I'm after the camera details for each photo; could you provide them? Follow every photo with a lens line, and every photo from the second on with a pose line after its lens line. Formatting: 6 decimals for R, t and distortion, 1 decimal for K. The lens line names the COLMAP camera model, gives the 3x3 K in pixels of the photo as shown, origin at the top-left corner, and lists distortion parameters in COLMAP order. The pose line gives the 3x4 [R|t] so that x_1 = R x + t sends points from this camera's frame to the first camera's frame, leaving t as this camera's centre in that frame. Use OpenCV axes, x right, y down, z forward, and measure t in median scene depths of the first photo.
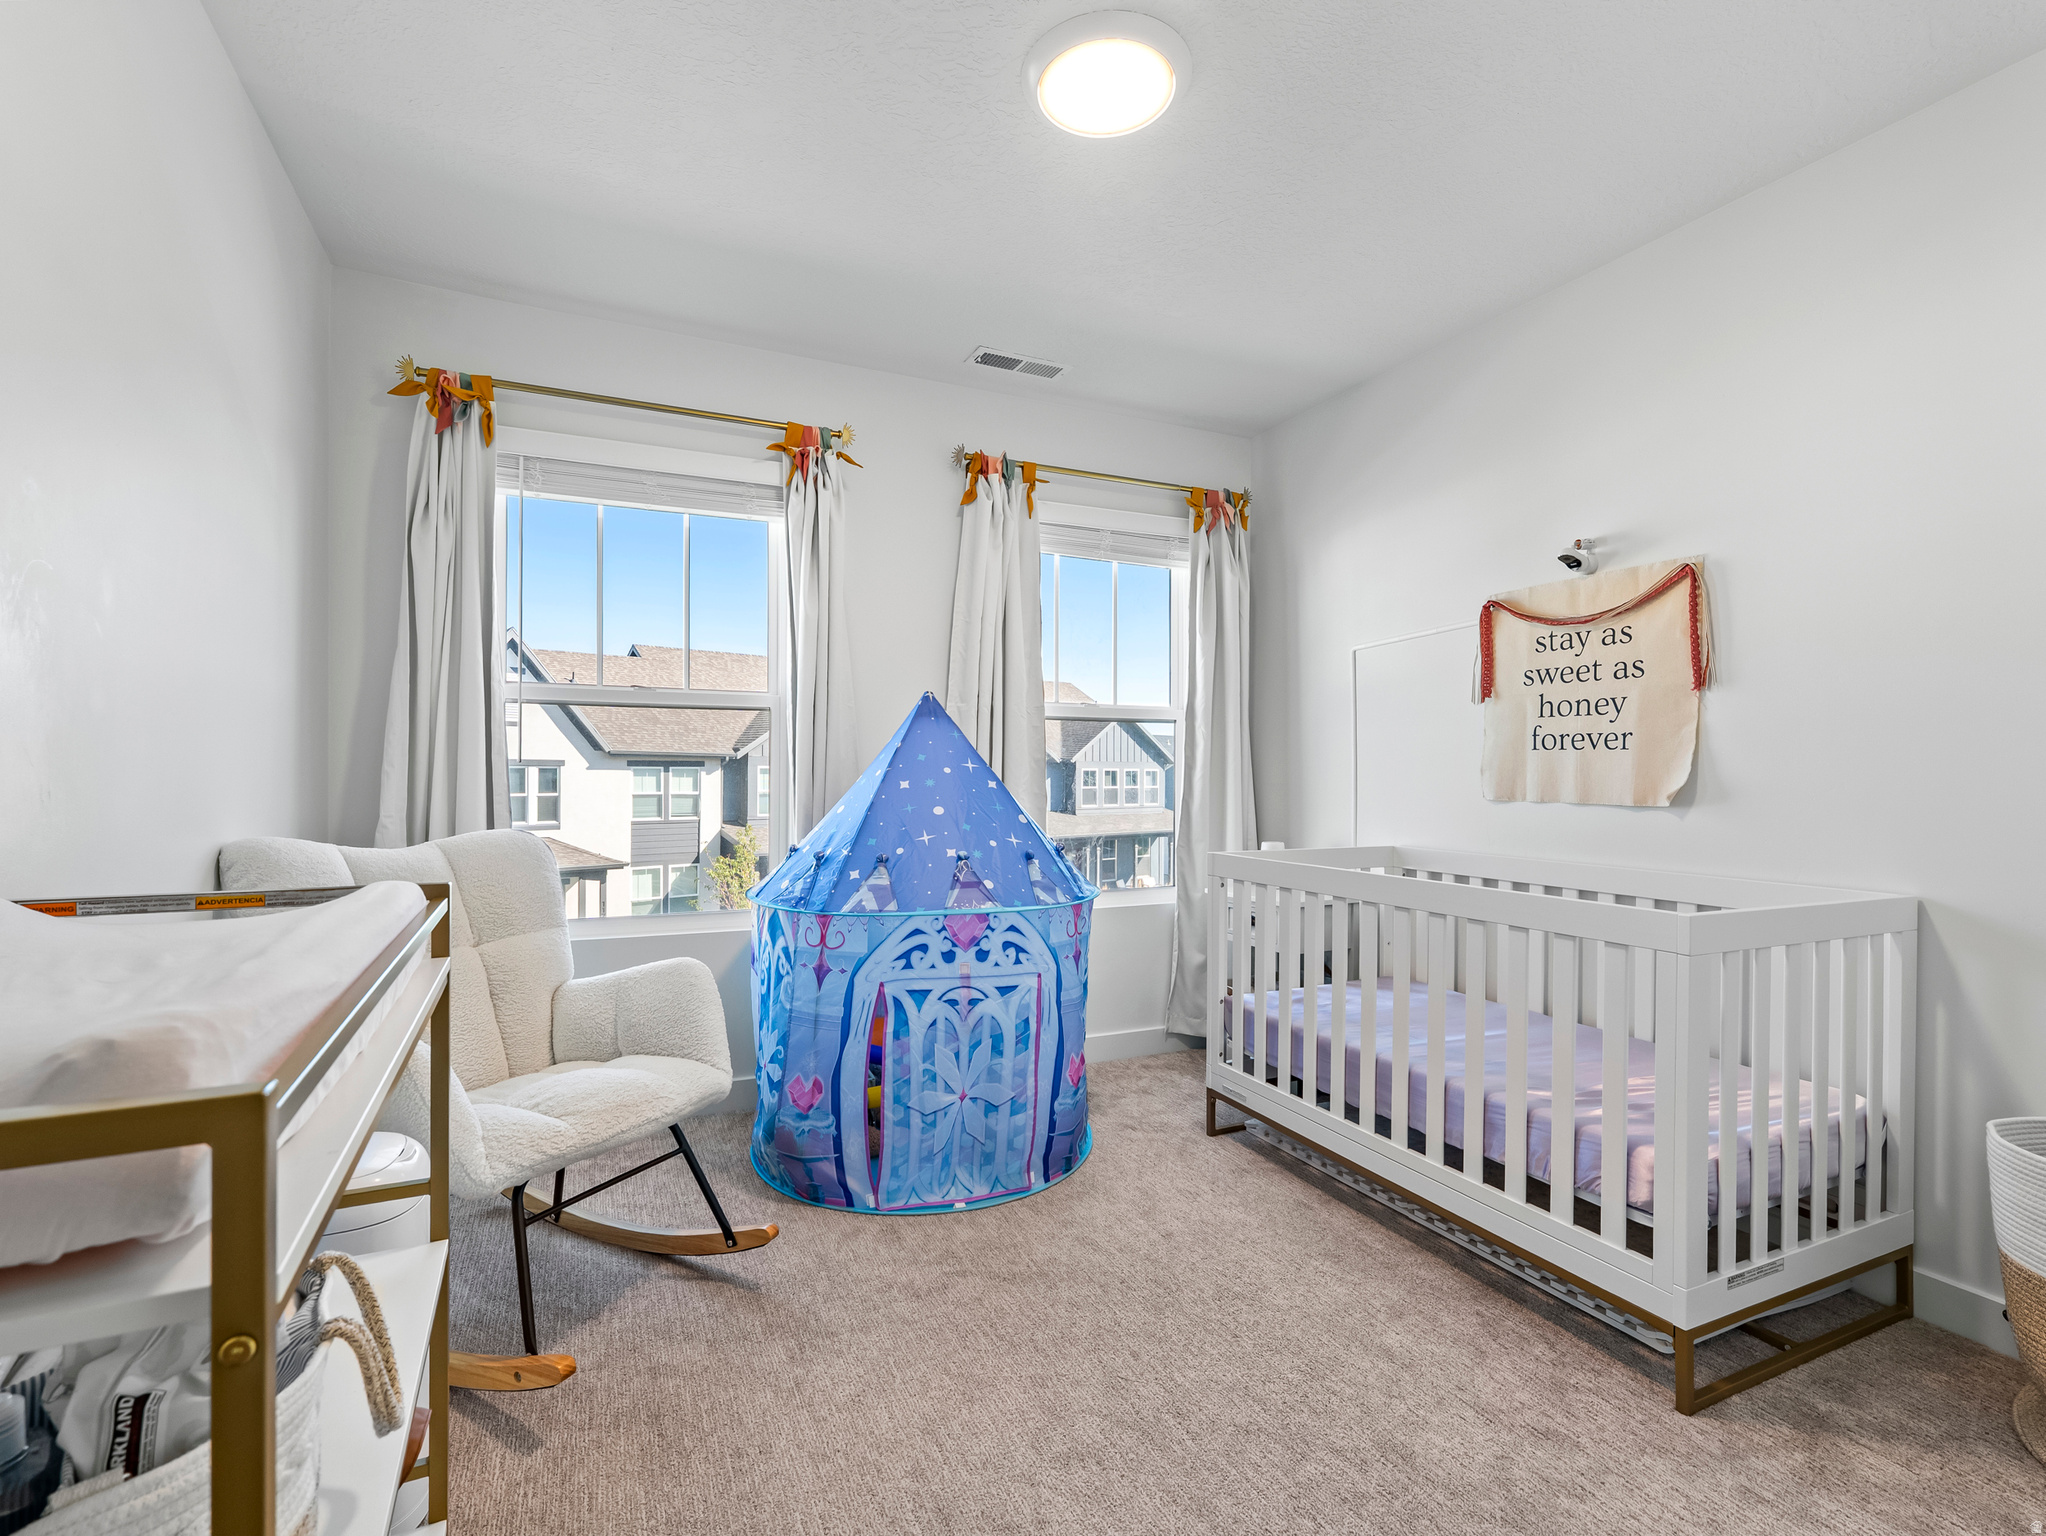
lens RADIAL K [[951.6, 0, 1013.3], [0, 951.6, 736.4], [0, 0, 1]] dist [-0.001080, 0.004072]
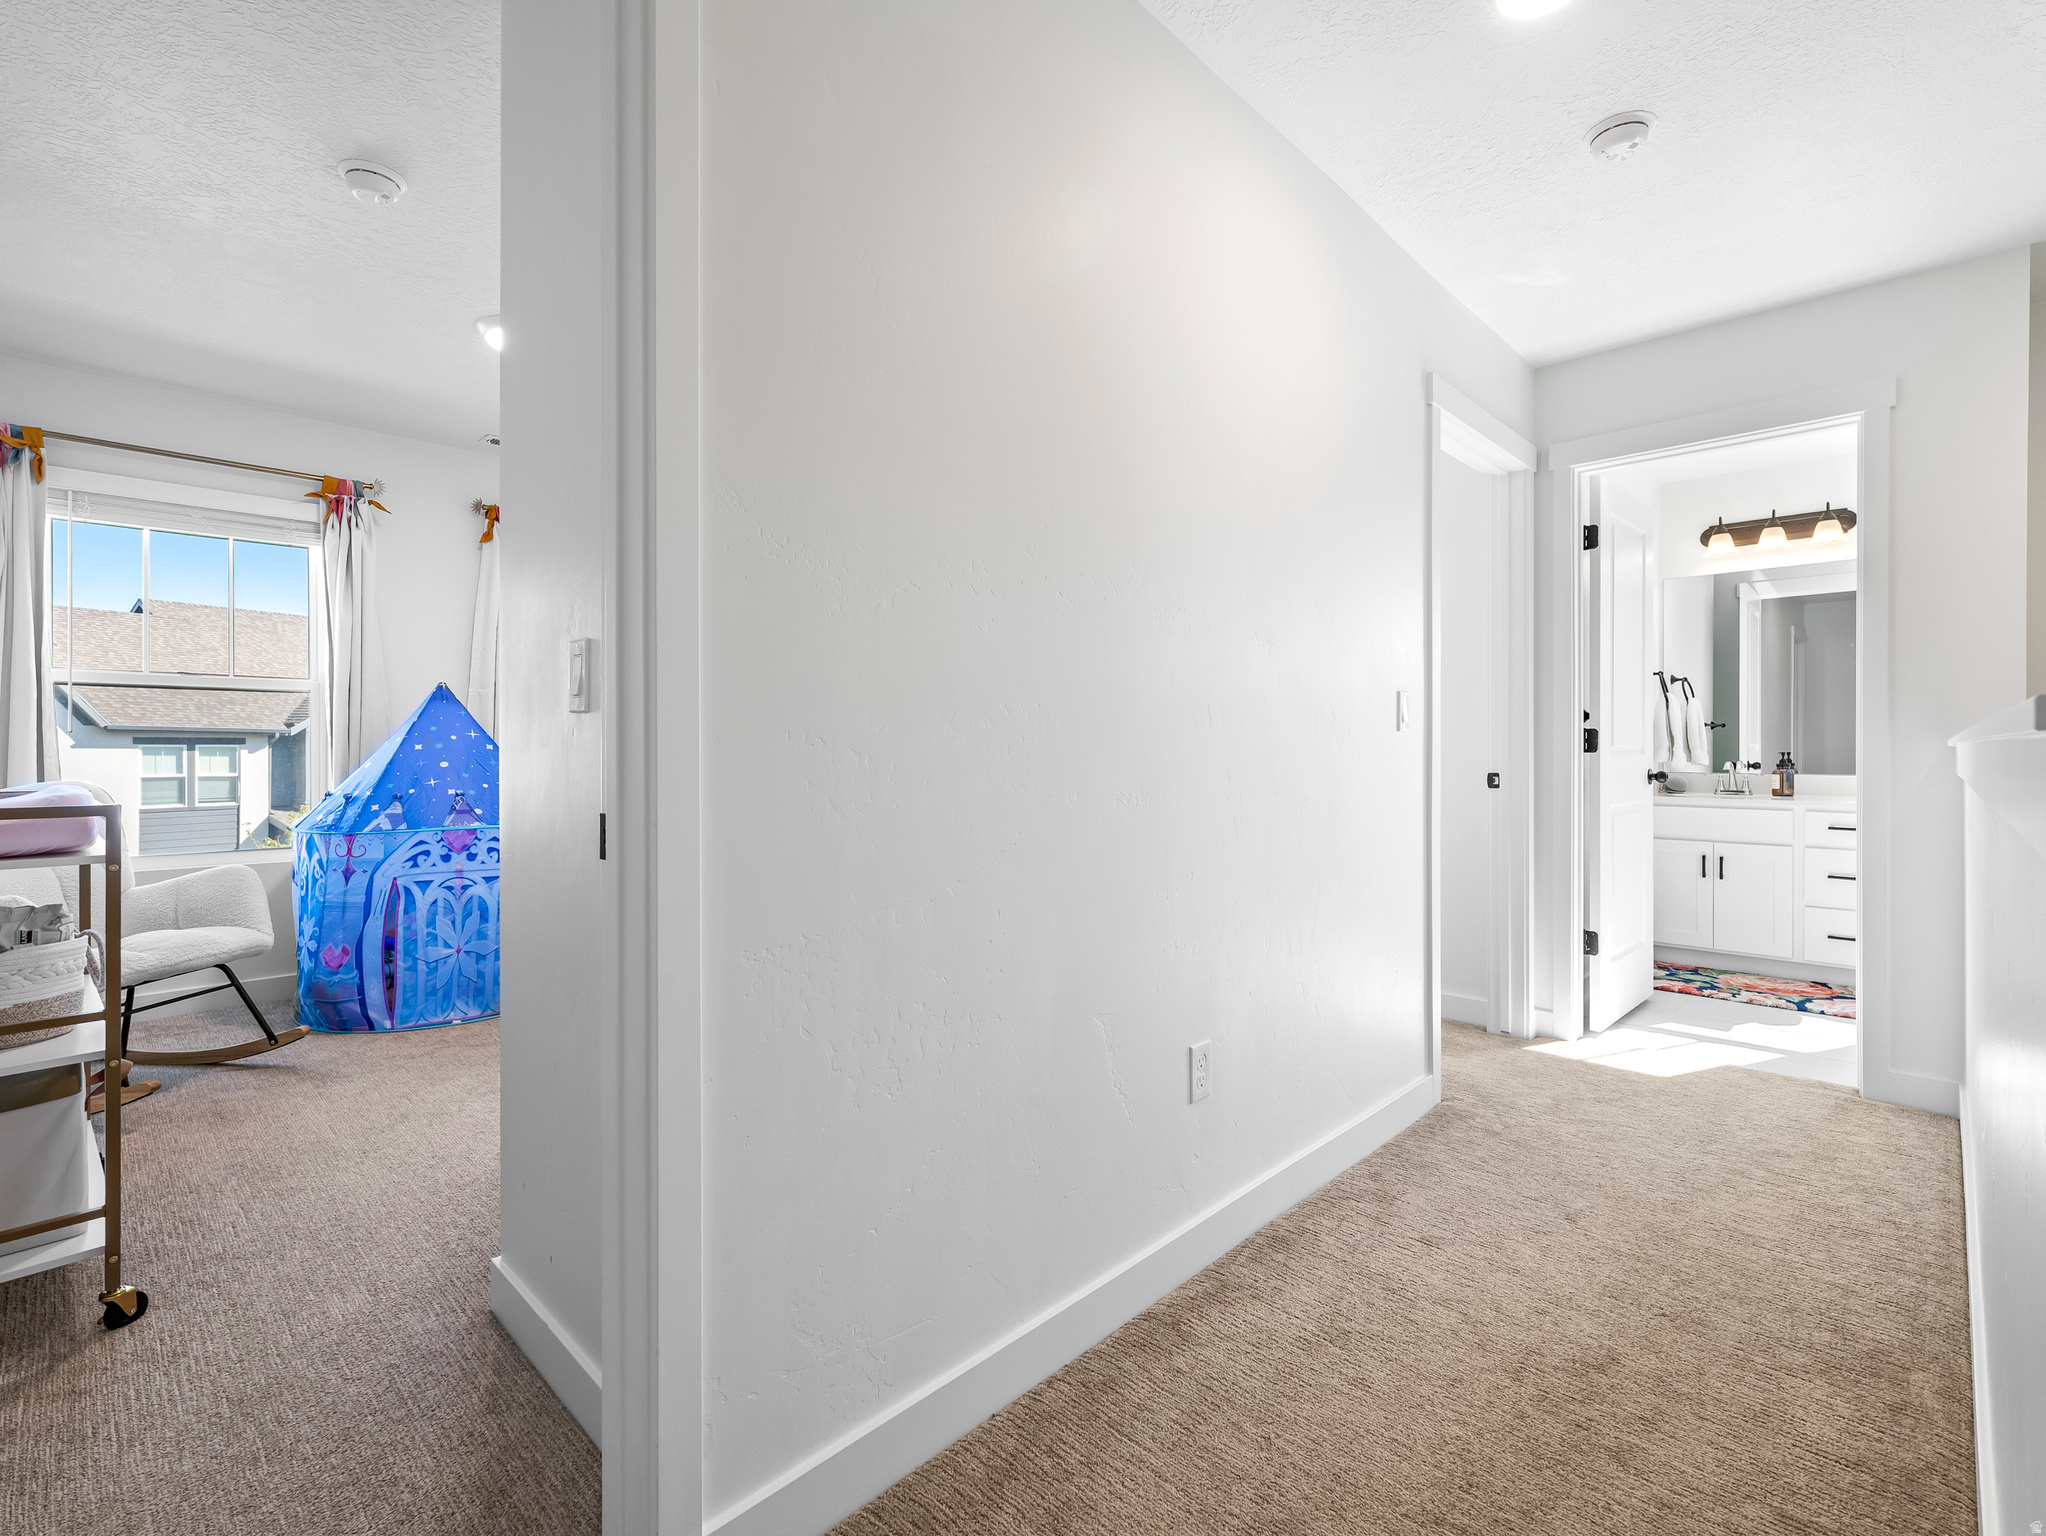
lens RADIAL K [[951.6, 0, 1013.3], [0, 951.6, 736.4], [0, 0, 1]] dist [-0.001080, 0.004072]
pose [[0.934050, 0.001320, 0.357141, 0.229669], [-0.009394, 0.999738, 0.020873, -0.004591], [-0.357020, -0.022852, 0.933817, -0.726384]]
